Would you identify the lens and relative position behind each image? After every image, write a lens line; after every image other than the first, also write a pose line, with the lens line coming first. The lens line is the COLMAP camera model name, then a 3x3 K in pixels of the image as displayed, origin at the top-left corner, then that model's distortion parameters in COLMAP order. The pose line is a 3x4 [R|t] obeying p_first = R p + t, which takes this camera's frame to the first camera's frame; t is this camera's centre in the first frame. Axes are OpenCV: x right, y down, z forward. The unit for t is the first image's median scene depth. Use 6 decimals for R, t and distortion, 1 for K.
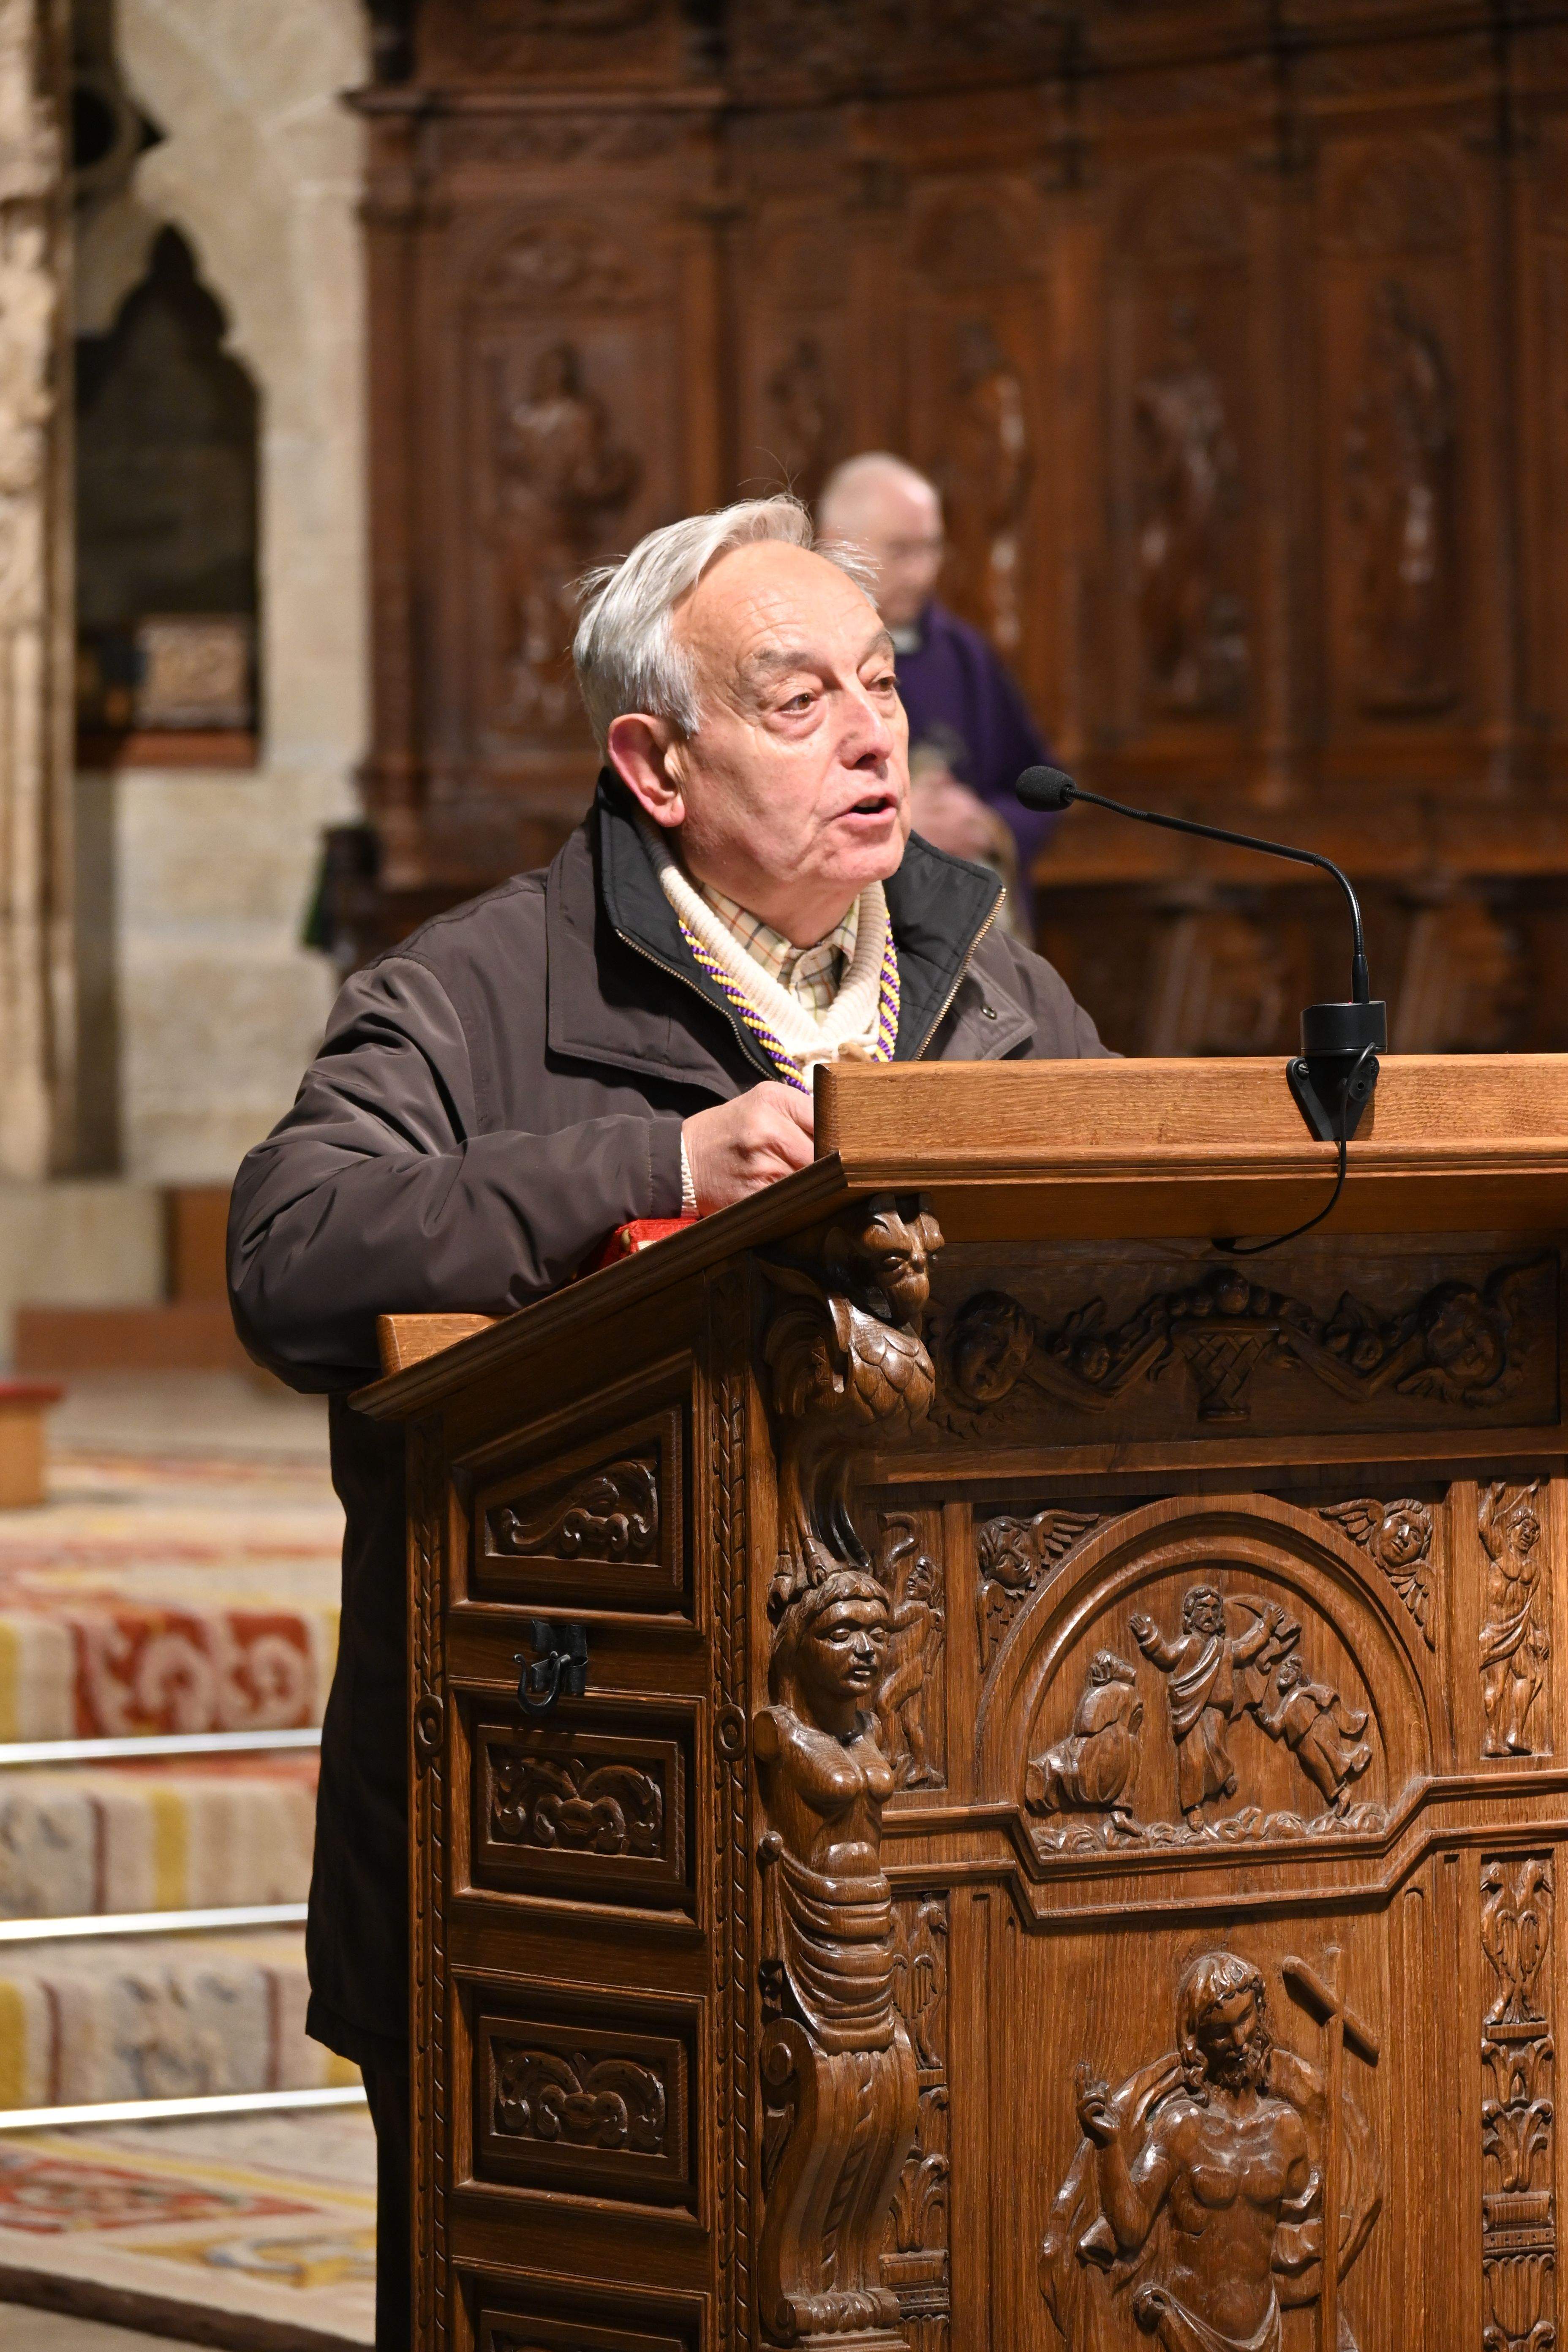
lens RADIAL K [[11473.0, 0, 785.0], [0, 11473.0, 1176.7], [0, 0, 1]] dist [-0.105928, 0.810135]
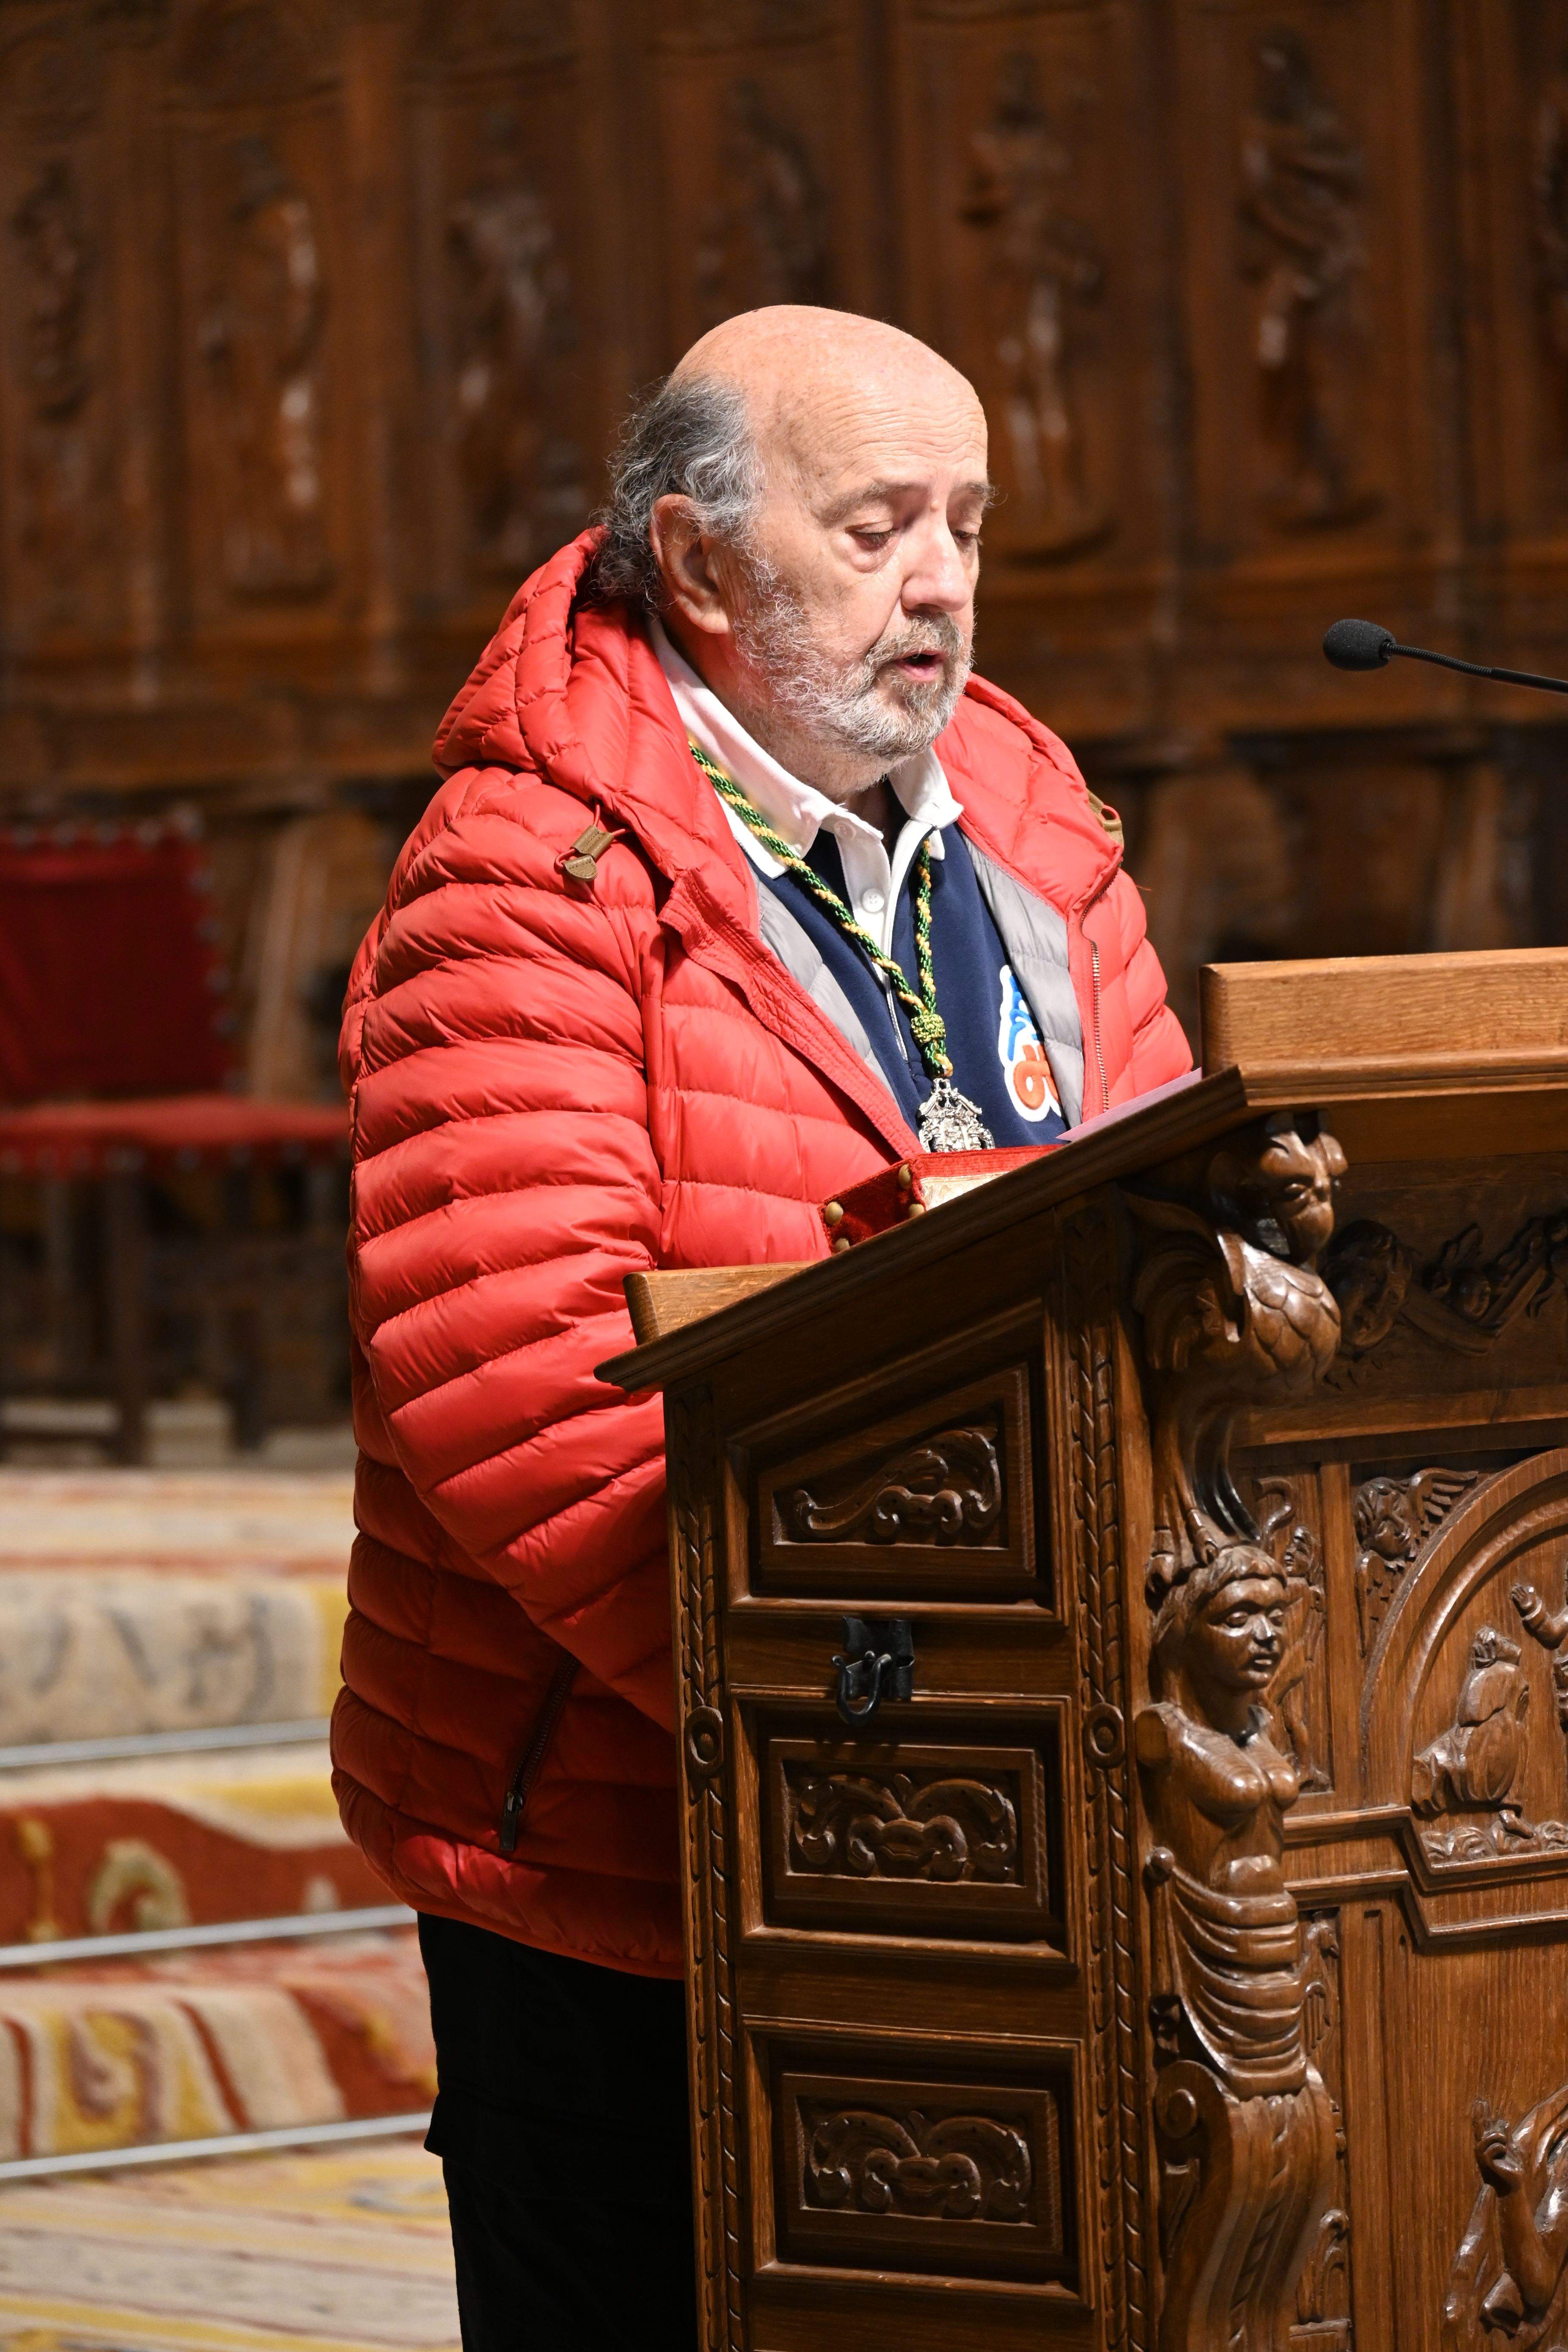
lens RADIAL K [[13009.5, 0, 784.1], [0, 13009.5, 1175.6], [0, 0, 1]] dist [-0.147565, 3.561898]
pose [[0.995006, -0.033595, 0.093991, -0.118050], [0.033120, 0.999430, 0.006610, -0.001439], [-0.094160, -0.003464, 0.995551, 0.017906]]
